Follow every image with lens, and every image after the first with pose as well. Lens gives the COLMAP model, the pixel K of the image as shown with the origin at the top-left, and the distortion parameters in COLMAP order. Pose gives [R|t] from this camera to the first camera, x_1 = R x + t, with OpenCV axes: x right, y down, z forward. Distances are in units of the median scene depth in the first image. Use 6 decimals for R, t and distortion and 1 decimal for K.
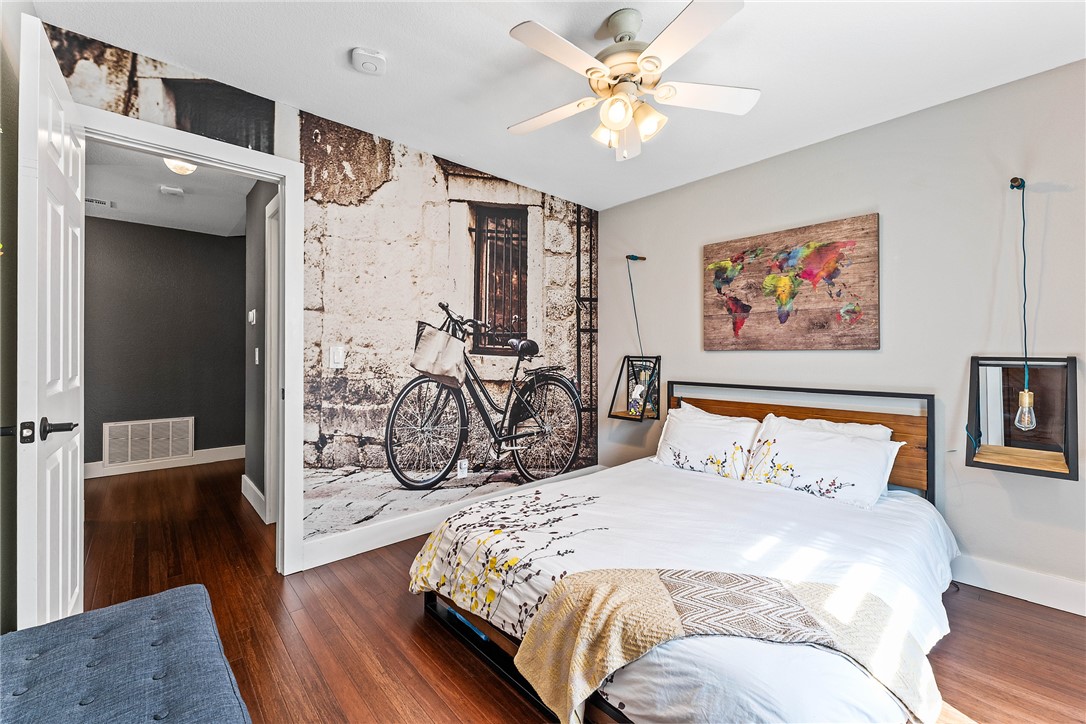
lens RADIAL K [[445.2, 0, 534.7], [0, 445.2, 354.0], [0, 0, 1]] dist [0.000616, -0.000373]
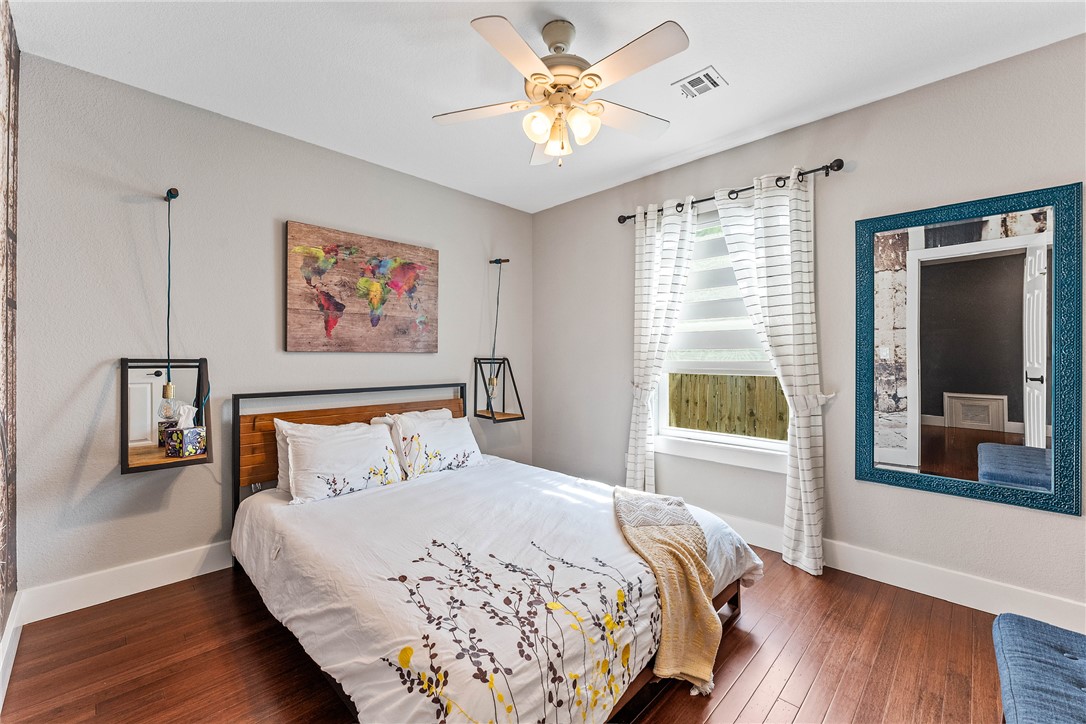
lens RADIAL K [[445.2, 0, 534.4], [0, 445.2, 359.0], [0, 0, 1]] dist [0.000616, -0.000373]
pose [[-0.064785, -0.005530, 0.997884, -0.542082], [-0.000985, 0.999985, 0.005477, 0.000705], [-0.997899, -0.000628, -0.064790, 0.740298]]
